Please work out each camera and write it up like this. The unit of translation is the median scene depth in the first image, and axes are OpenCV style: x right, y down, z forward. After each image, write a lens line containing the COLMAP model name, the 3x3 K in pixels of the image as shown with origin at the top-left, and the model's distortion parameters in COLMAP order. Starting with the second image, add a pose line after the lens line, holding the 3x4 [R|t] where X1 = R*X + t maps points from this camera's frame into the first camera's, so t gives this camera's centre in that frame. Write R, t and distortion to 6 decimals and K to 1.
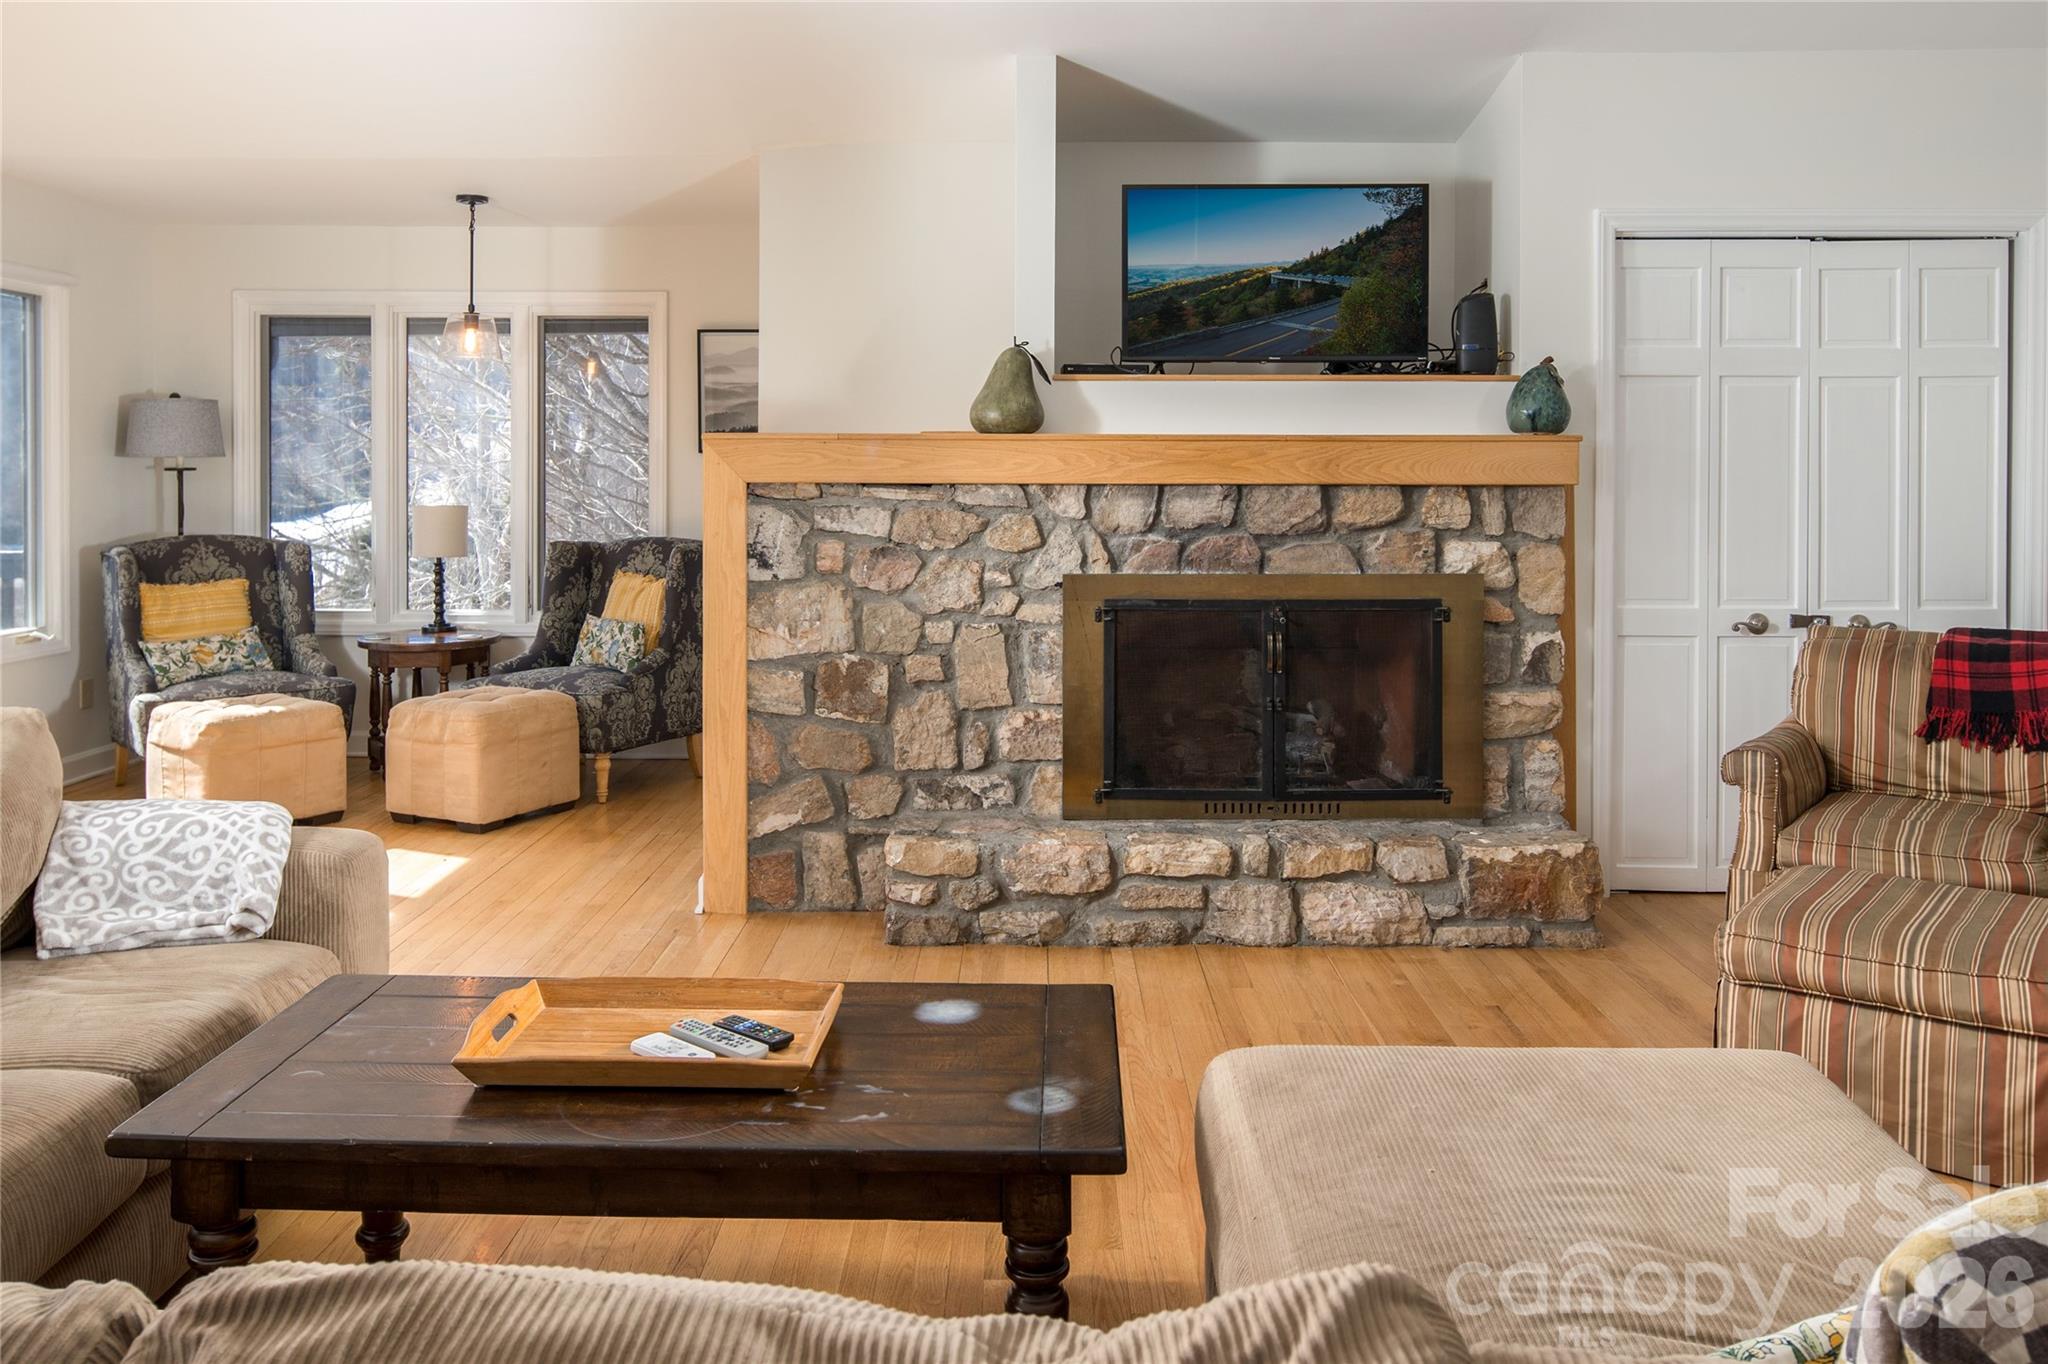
lens RADIAL K [[1534.4, 0, 1031.5], [0, 1534.4, 486.2], [0, 0, 1]] dist [0.009934, -0.003662]
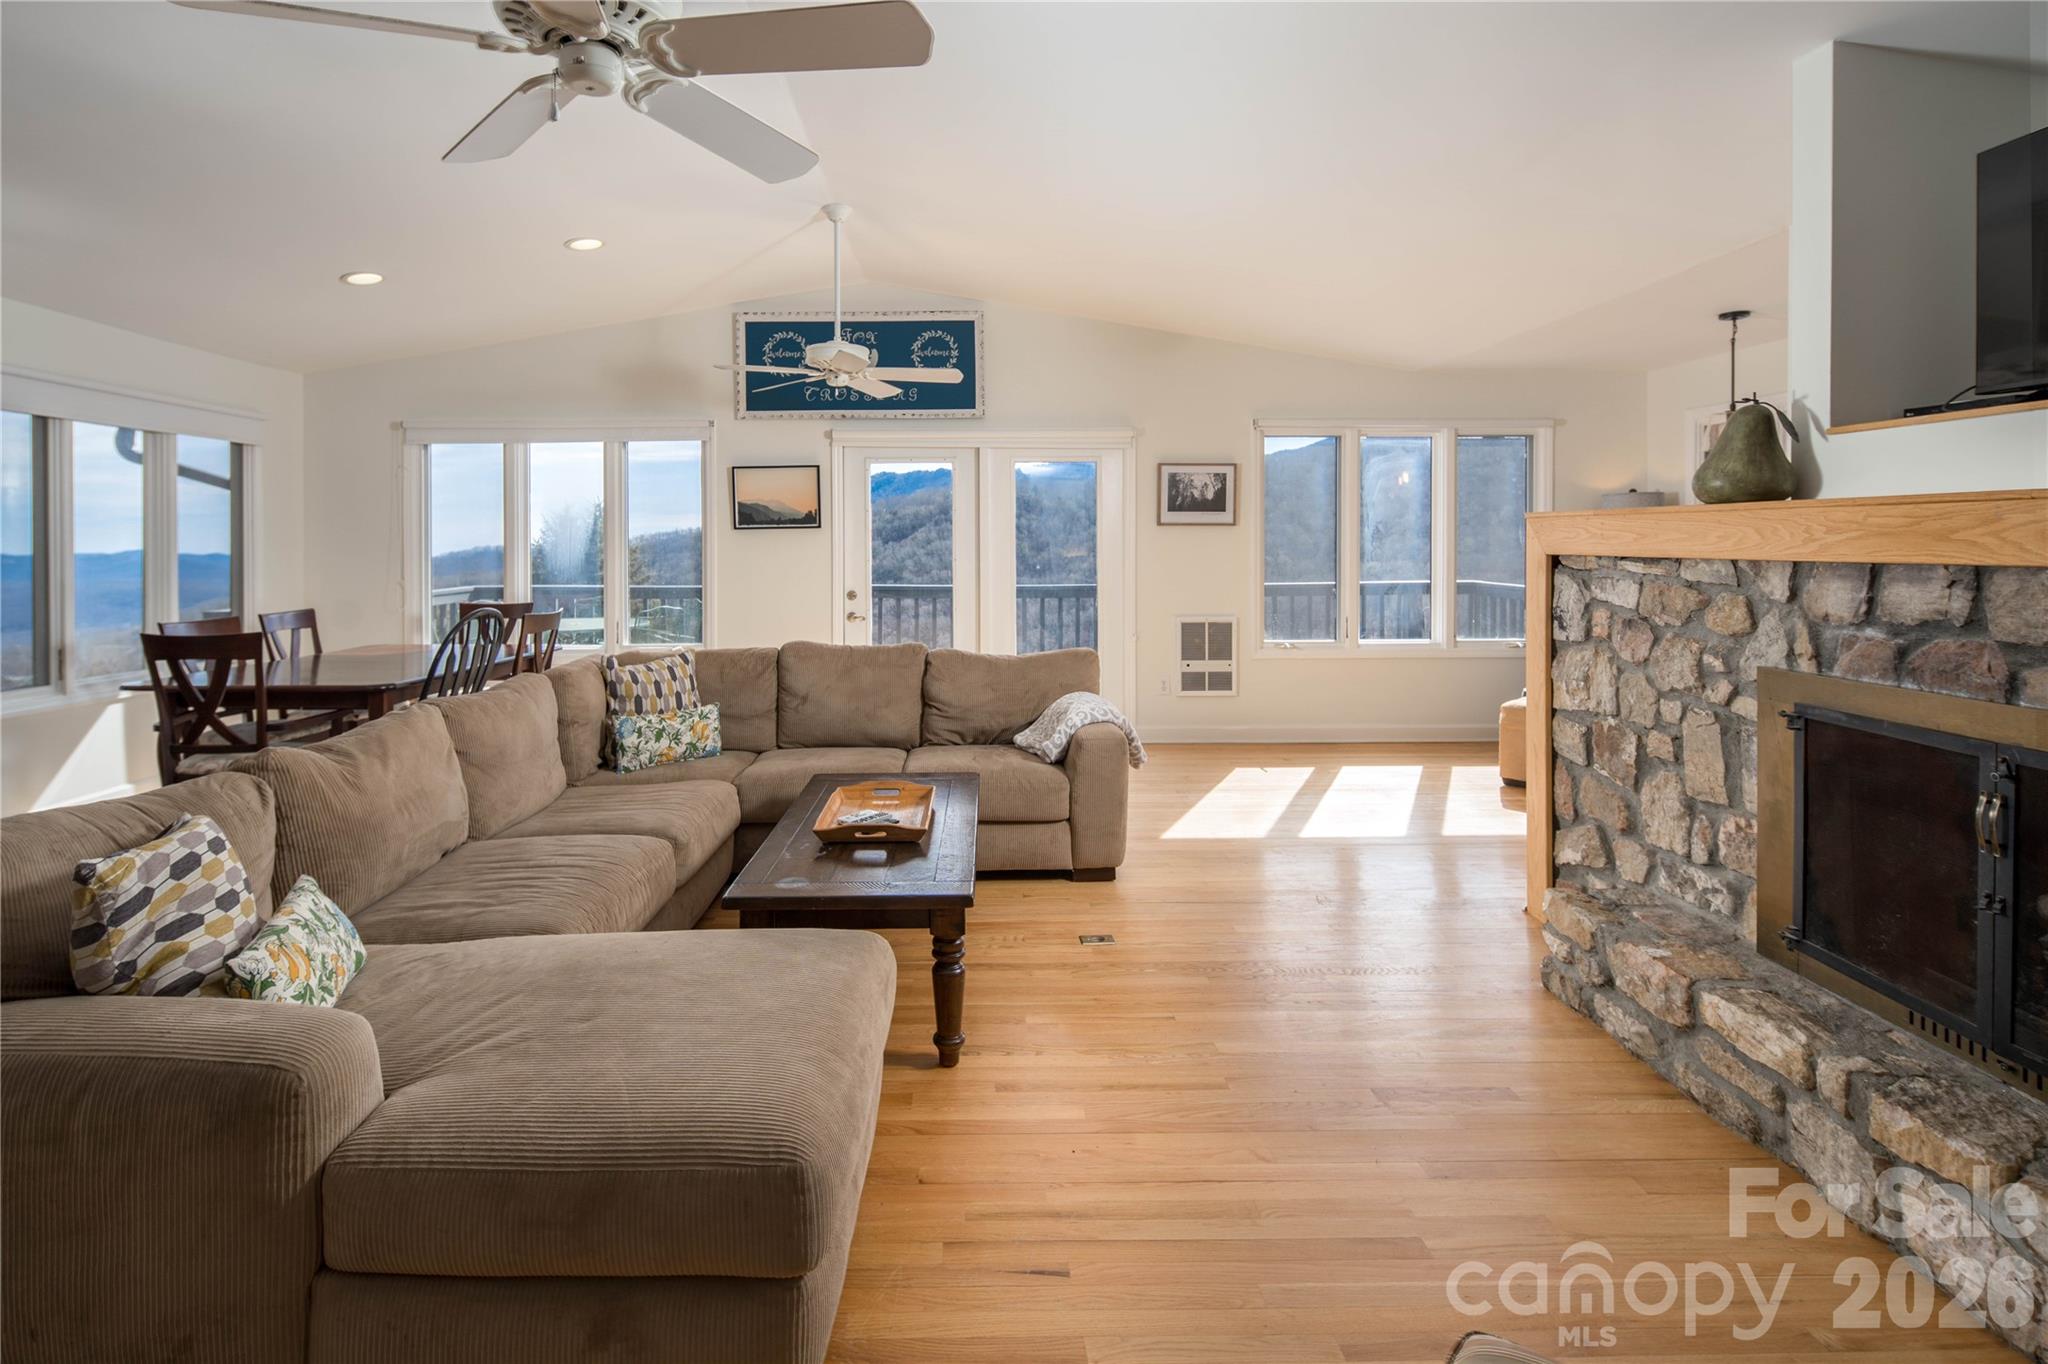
lens RADIAL K [[1007.7, 0, 1022.1], [0, 1007.7, 550.4], [0, 0, 1]] dist [0.006026, -0.003682]
pose [[0.058249, 0.007422, -0.998274, 0.550298], [-0.007987, 0.999944, 0.006968, -0.007516], [0.998270, 0.007568, 0.058305, 0.553944]]
